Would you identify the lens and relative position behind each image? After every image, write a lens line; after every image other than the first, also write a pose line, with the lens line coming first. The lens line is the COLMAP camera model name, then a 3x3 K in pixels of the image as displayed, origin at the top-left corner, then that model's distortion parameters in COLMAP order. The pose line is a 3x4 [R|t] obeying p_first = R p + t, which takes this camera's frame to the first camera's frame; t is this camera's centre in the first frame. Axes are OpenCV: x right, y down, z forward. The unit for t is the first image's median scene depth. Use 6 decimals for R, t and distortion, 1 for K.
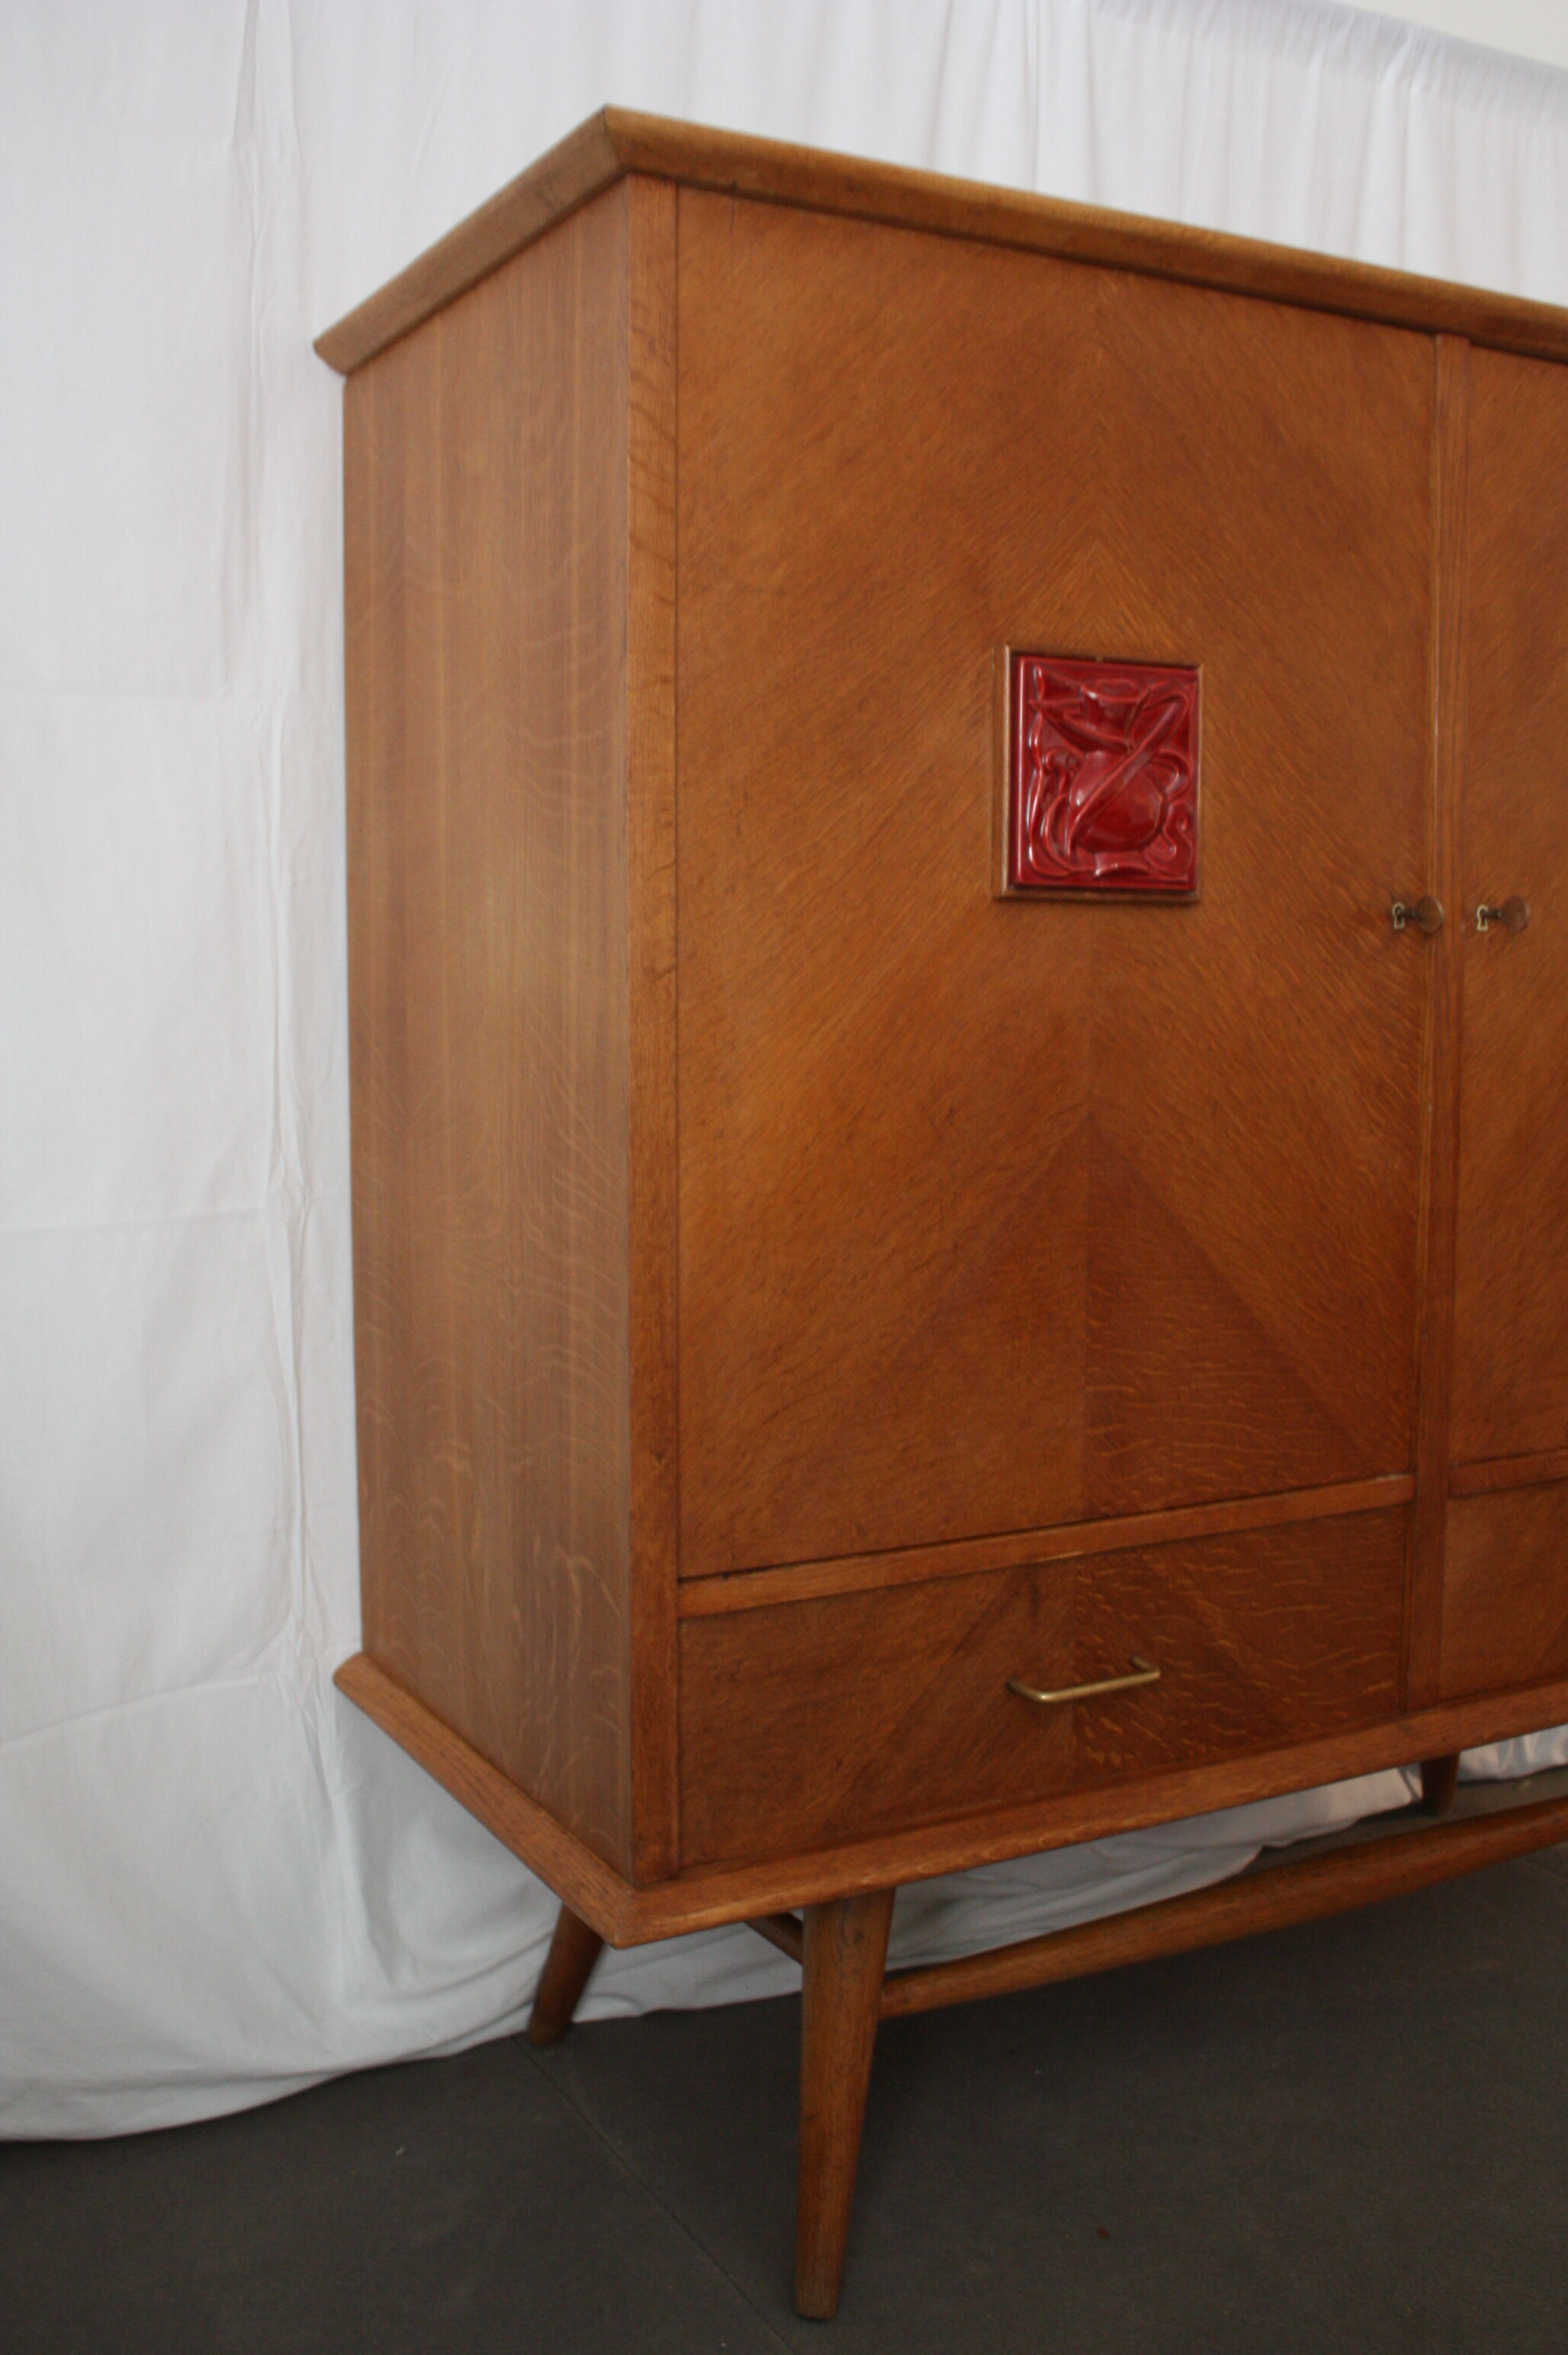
lens RADIAL K [[2246.7, 0, 784.0], [0, 2246.7, 1177.5], [0, 0, 1]] dist [-0.136775, 0.114210]
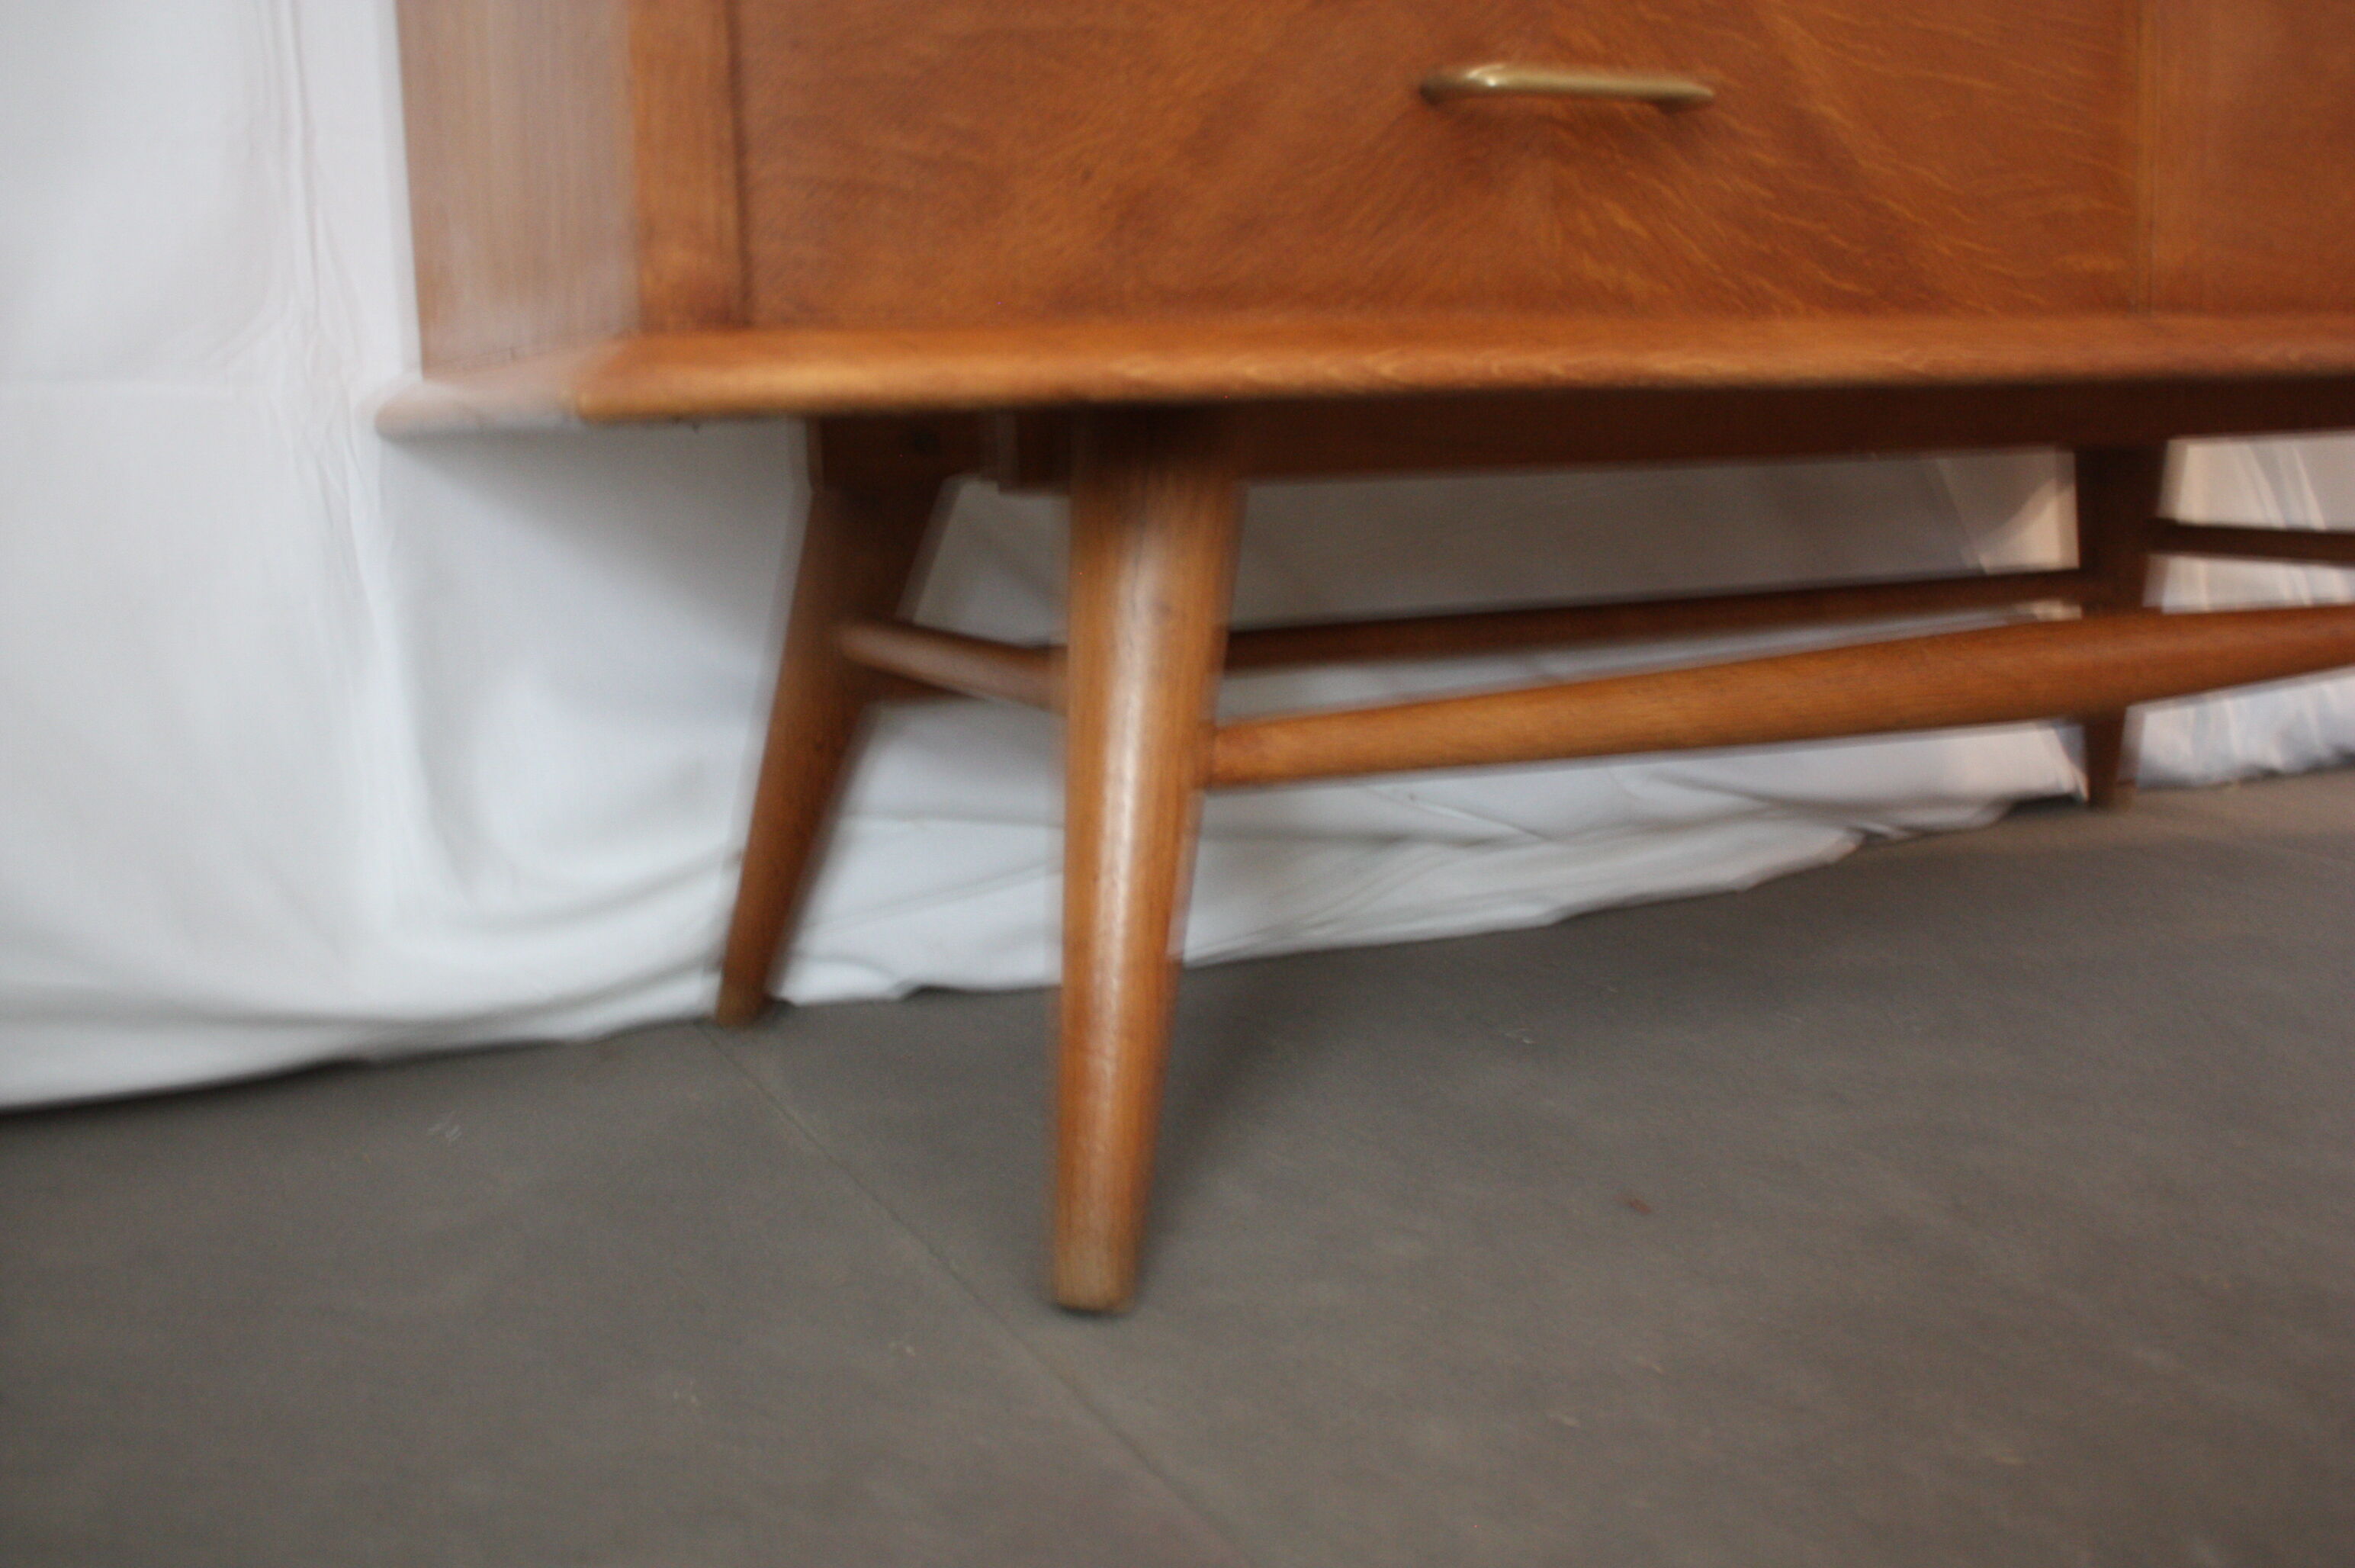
lens RADIAL K [[2246.7, 0, 1177.5], [0, 2246.7, 784.0], [0, 0, 1]] dist [-0.136775, 0.114210]
pose [[0.998275, -0.023450, -0.053823, 0.064559], [0.027425, 0.996855, 0.074347, 0.338362], [0.051910, -0.075695, 0.995779, 0.450653]]
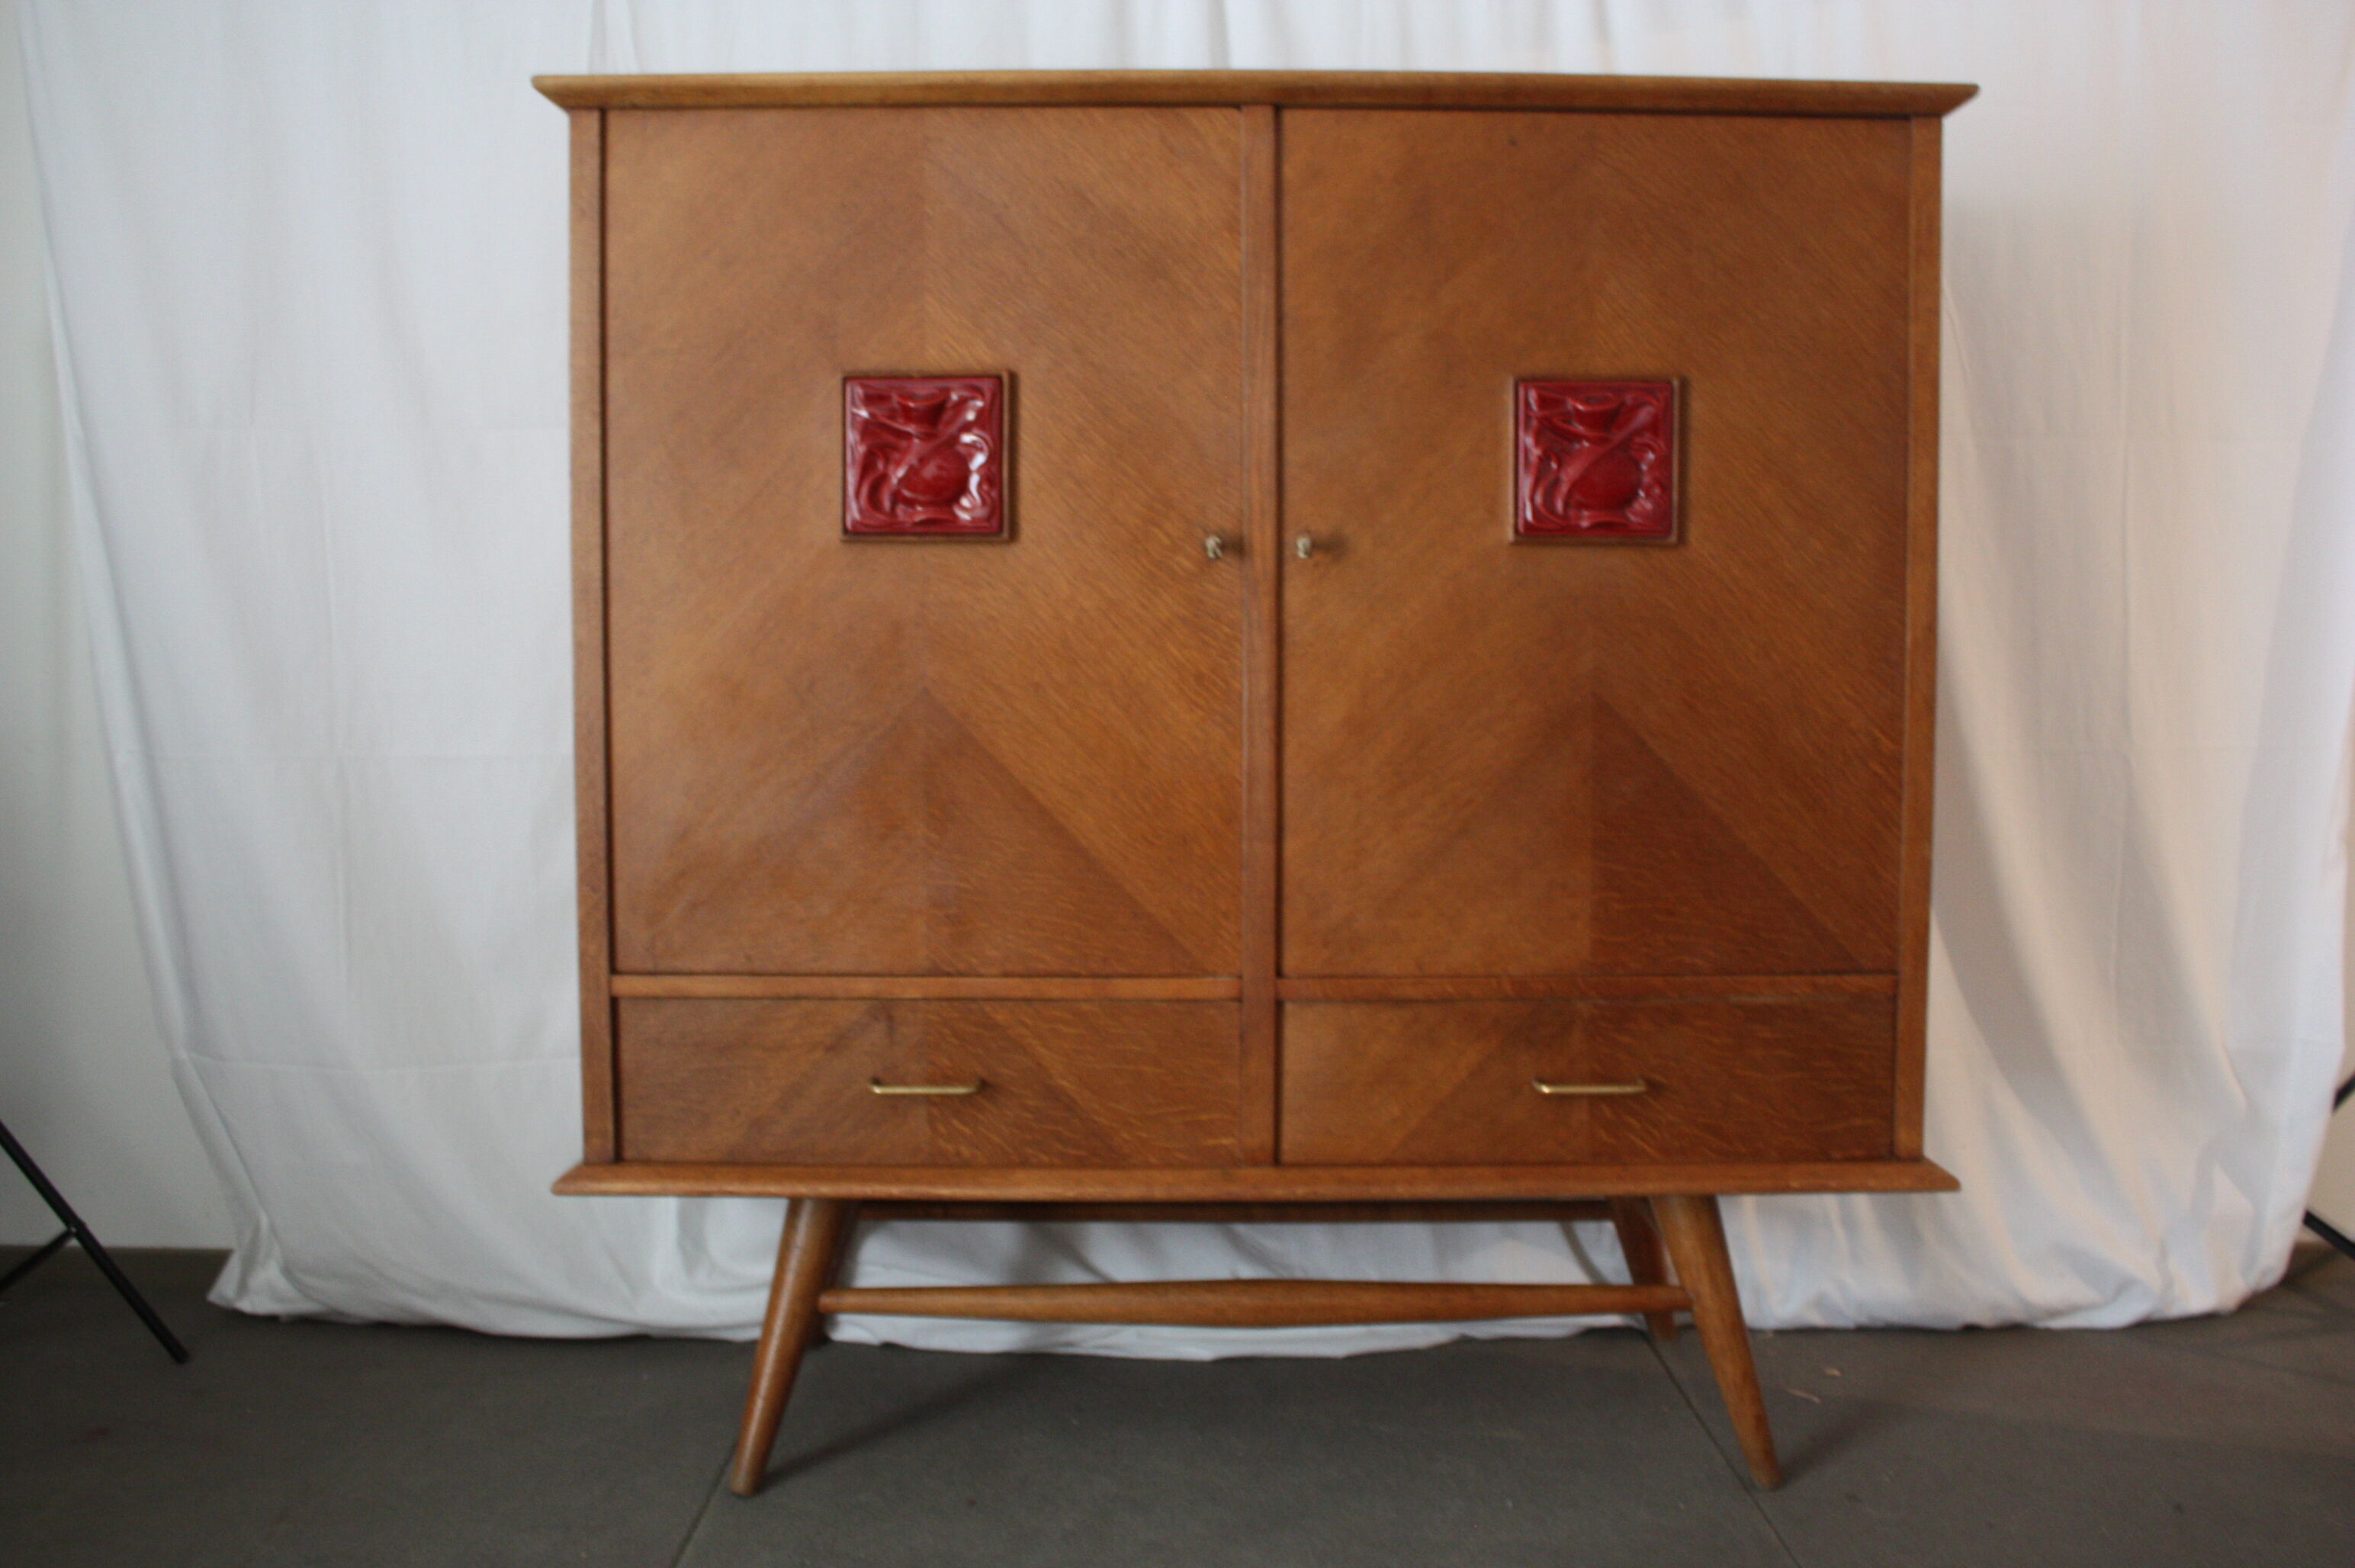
lens RADIAL K [[2112.9, 0, 1177.5], [0, 2112.9, 784.0], [0, 0, 1]] dist [-0.123266, 0.017607]
pose [[0.879136, 0.032924, -0.475432, 0.887676], [-0.045179, 0.998876, -0.014369, 0.043040], [0.474424, 0.034112, 0.879635, -0.110847]]
